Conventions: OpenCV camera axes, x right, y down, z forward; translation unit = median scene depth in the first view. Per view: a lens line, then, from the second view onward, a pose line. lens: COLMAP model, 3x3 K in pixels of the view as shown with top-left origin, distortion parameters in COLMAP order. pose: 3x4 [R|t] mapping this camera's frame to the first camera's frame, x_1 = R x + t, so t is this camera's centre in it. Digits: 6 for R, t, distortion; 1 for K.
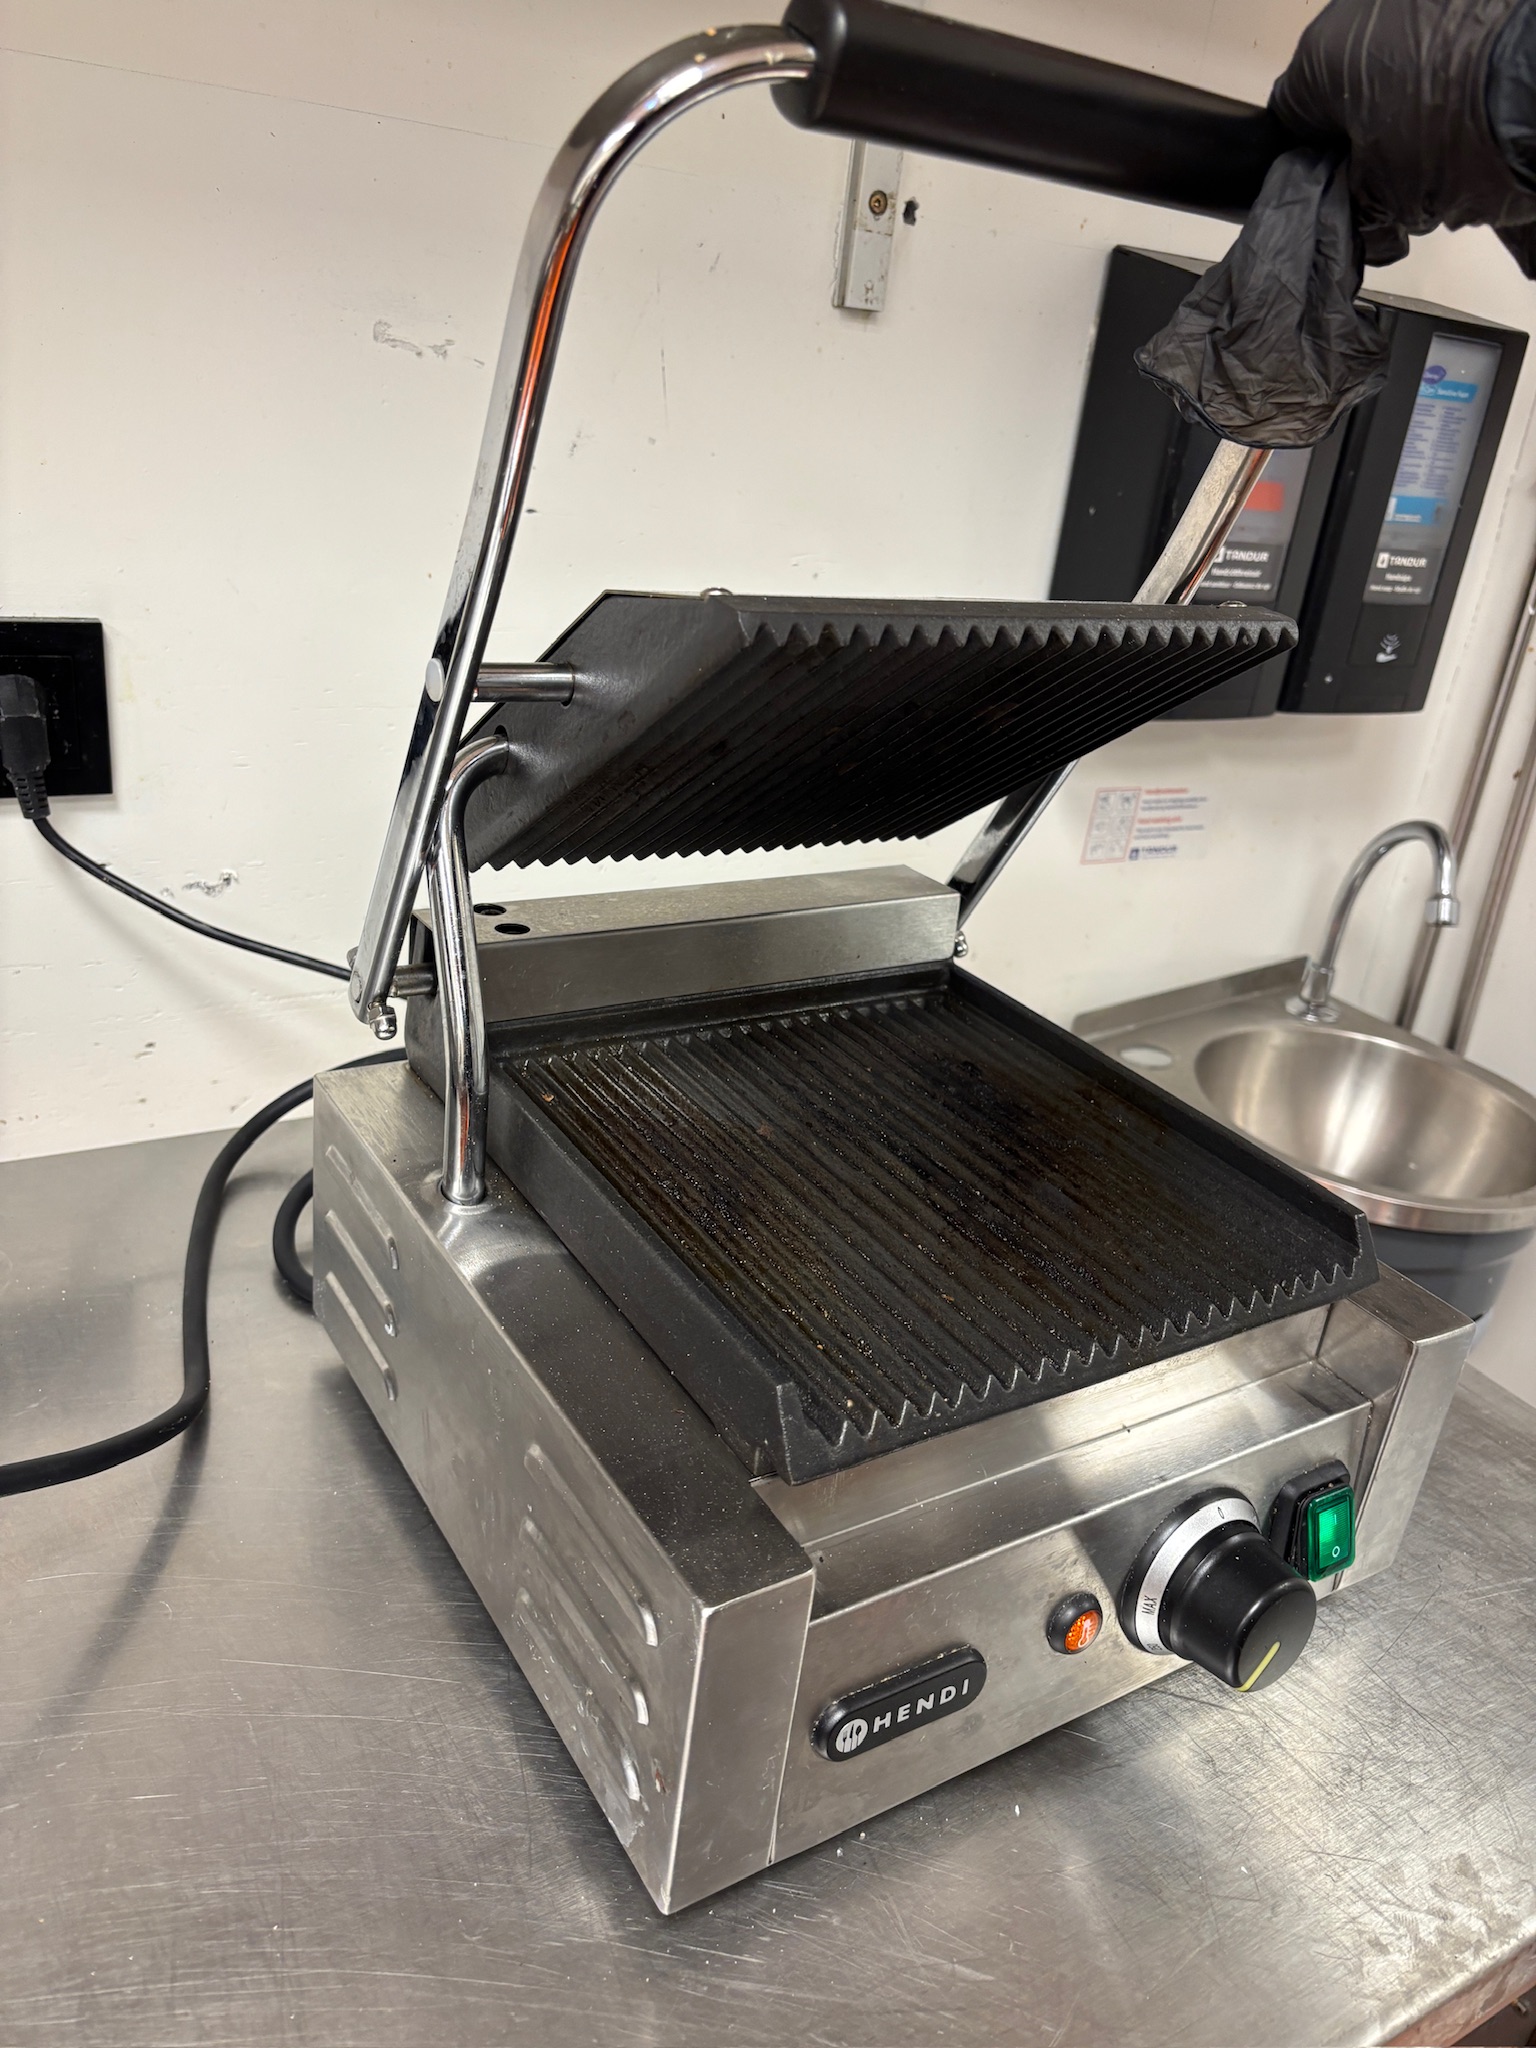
lens RADIAL K [[1561.3, 0, 768.0], [0, 1561.3, 1024.0], [0, 0, 1]] dist [0.038737, -0.052501]
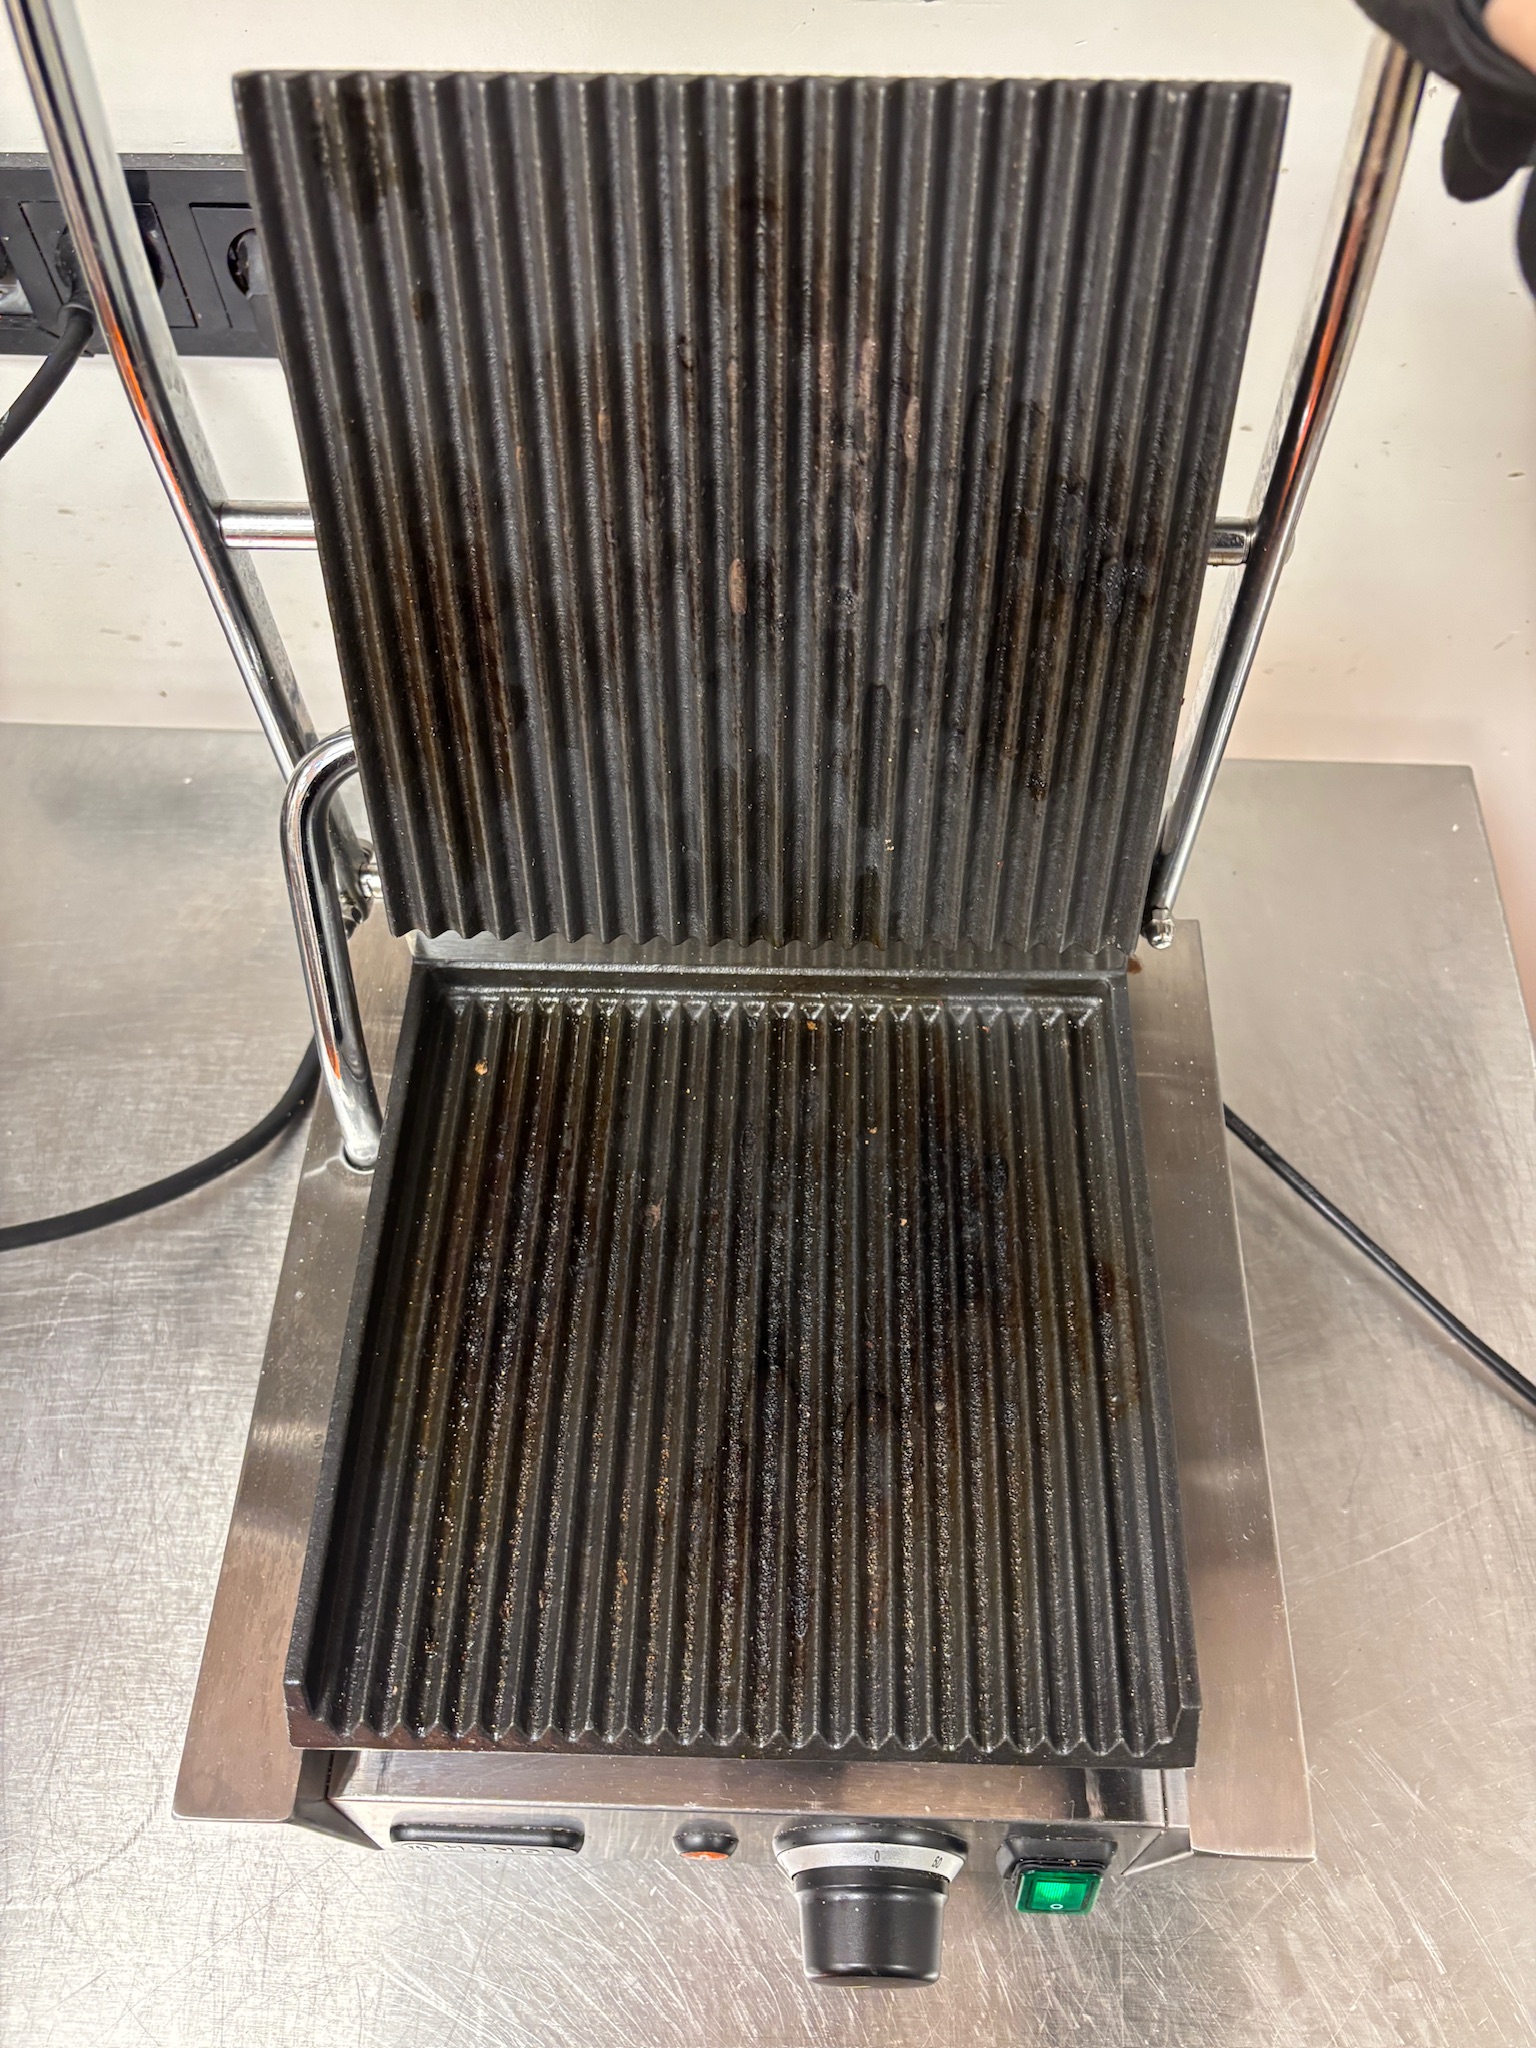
lens RADIAL K [[1561.3, 0, 768.0], [0, 1561.3, 1024.0], [0, 0, 1]] dist [0.038737, -0.052501]
pose [[0.824505, 0.406032, -0.394118, 0.167958], [-0.125695, 0.810520, 0.572065, -0.250452], [0.551717, -0.422131, 0.719314, 0.215218]]
